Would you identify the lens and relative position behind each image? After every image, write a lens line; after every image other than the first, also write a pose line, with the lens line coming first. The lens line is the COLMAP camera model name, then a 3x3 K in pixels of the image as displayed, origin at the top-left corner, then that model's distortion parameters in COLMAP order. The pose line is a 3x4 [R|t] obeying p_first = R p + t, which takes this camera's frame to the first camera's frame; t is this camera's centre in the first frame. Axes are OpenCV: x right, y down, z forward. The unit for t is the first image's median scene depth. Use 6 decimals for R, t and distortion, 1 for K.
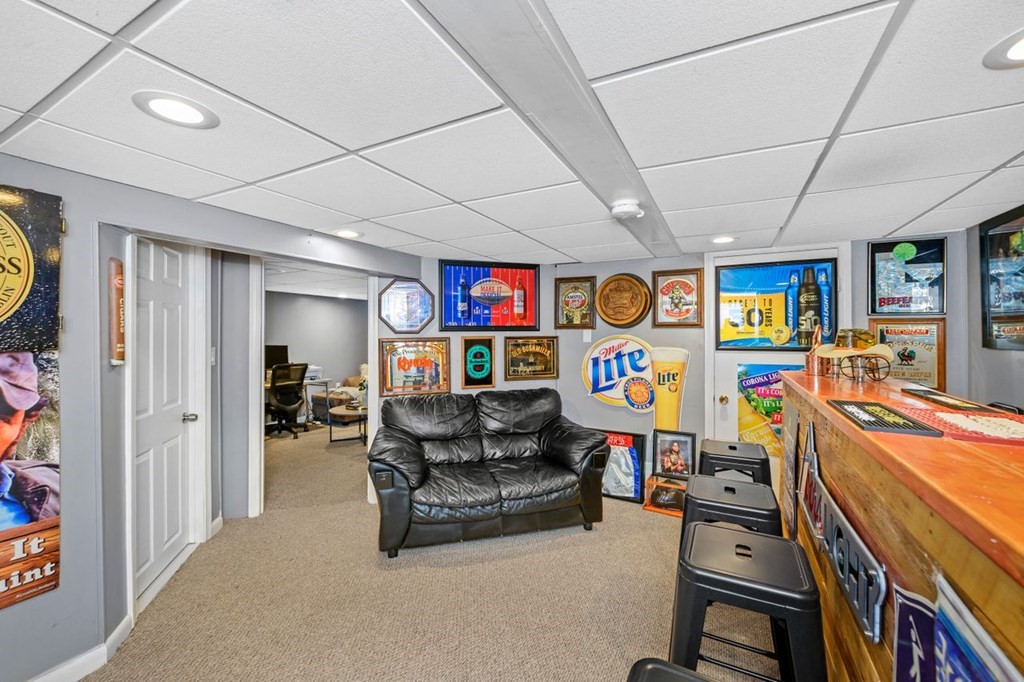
lens RADIAL K [[412.7, 0, 510.7], [0, 412.7, 334.9], [0, 0, 1]] dist [-0.008067, -0.001173]
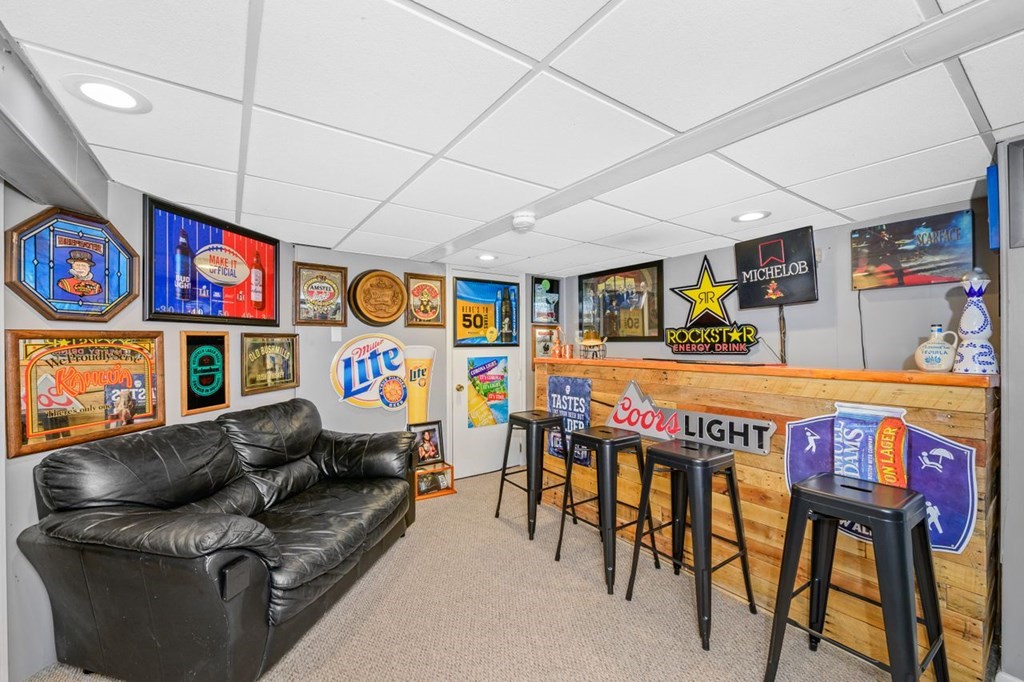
lens RADIAL K [[412.7, 0, 514.4], [0, 412.7, 344.8], [0, 0, 1]] dist [-0.008067, -0.001173]
pose [[0.446339, -0.004470, 0.894853, -0.449976], [0.003308, 0.999989, 0.003345, 0.024477], [-0.894858, 0.001468, 0.446349, 0.283206]]
